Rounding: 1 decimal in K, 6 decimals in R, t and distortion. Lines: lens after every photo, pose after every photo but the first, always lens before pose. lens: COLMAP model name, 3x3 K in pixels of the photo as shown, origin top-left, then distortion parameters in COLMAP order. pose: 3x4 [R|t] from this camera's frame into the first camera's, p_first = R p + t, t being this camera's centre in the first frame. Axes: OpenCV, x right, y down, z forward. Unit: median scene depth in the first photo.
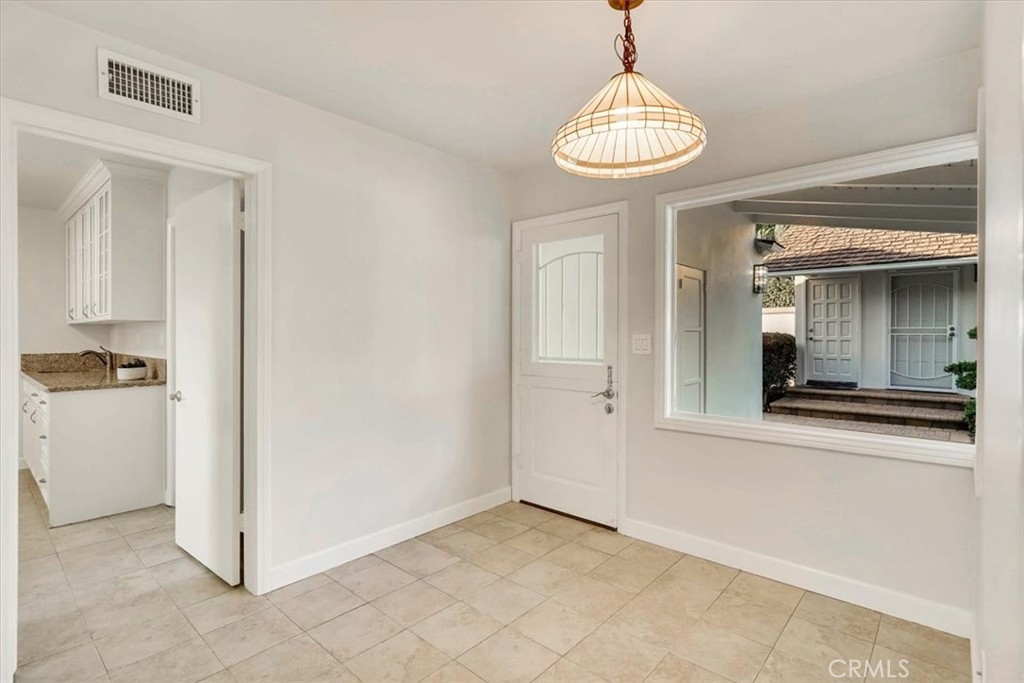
lens RADIAL K [[496.6, 0, 511.8], [0, 496.6, 328.9], [0, 0, 1]] dist [-0.008516, -0.000692]
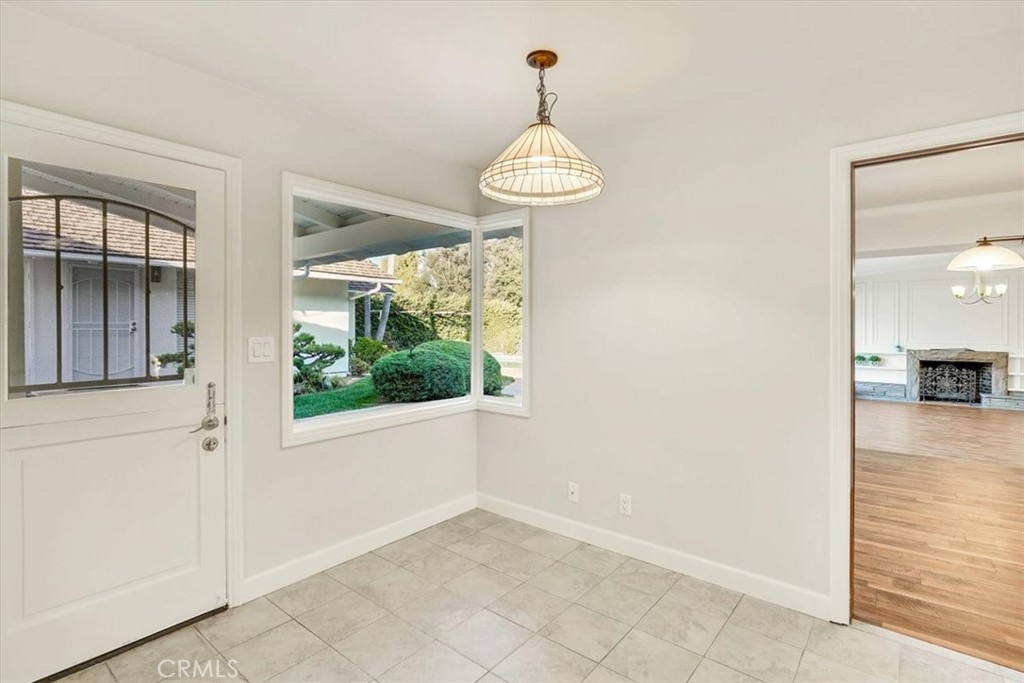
lens RADIAL K [[496.6, 0, 511.8], [0, 496.6, 328.9], [0, 0, 1]] dist [-0.008516, -0.000692]
pose [[-0.042166, -0.010845, 0.999052, -0.616756], [-0.004773, 0.999932, 0.010653, -0.014050], [-0.999099, -0.004319, -0.042215, 0.719329]]
